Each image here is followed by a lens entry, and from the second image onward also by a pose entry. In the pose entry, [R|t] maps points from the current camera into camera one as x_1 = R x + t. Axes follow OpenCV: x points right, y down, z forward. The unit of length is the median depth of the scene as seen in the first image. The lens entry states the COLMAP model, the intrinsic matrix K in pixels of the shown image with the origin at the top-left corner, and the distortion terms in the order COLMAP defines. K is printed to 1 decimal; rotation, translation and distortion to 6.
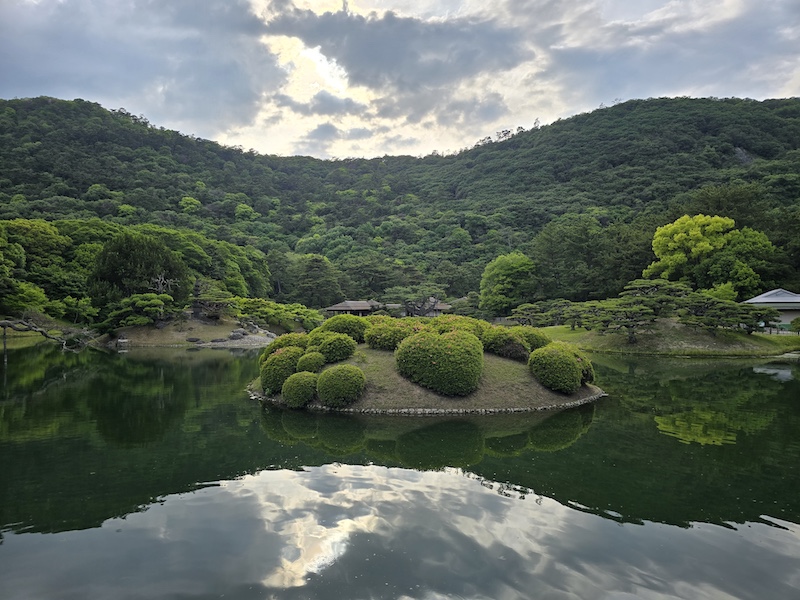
lens RADIAL K [[564.0, 0, 397.7], [0, 564.0, 304.7], [0, 0, 1]] dist [0.055517, -0.057035]
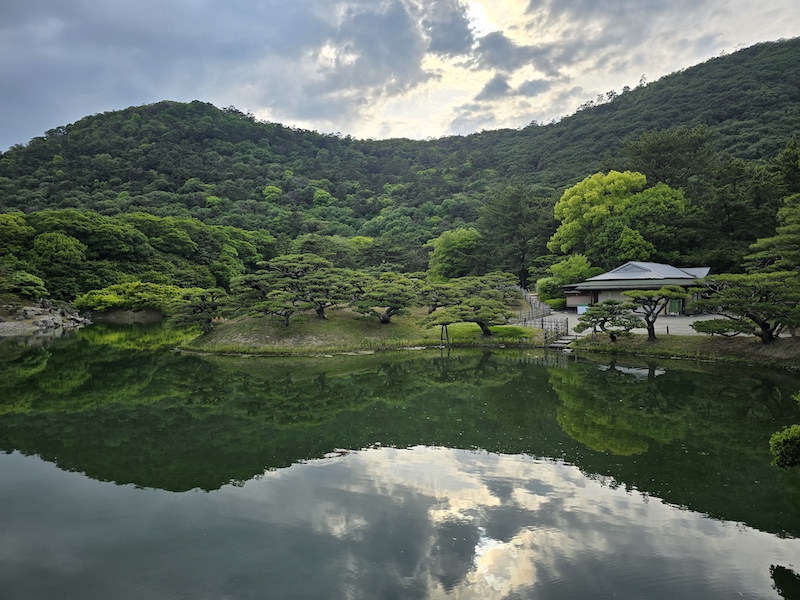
lens RADIAL K [[564.0, 0, 392.7], [0, 564.0, 305.2], [0, 0, 1]] dist [0.055517, -0.057035]
pose [[0.972316, -0.005007, -0.233614, 0.091277], [0.012673, 0.999429, 0.031326, 0.000496], [0.233324, -0.033419, 0.971825, 0.031339]]
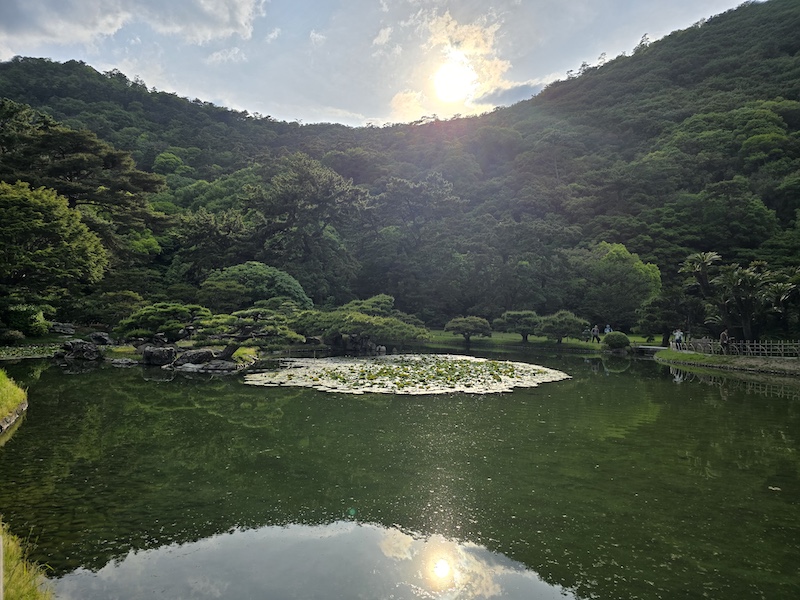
lens RADIAL K [[578.6, 0, 394.1], [0, 578.6, 300.8], [0, 0, 1]] dist [0.002726, -0.003508]
pose [[0.983766, 0.026592, -0.177474, 0.113156], [-0.032710, 0.998964, -0.031633, 0.008905], [0.176449, 0.036925, 0.983617, 0.394626]]
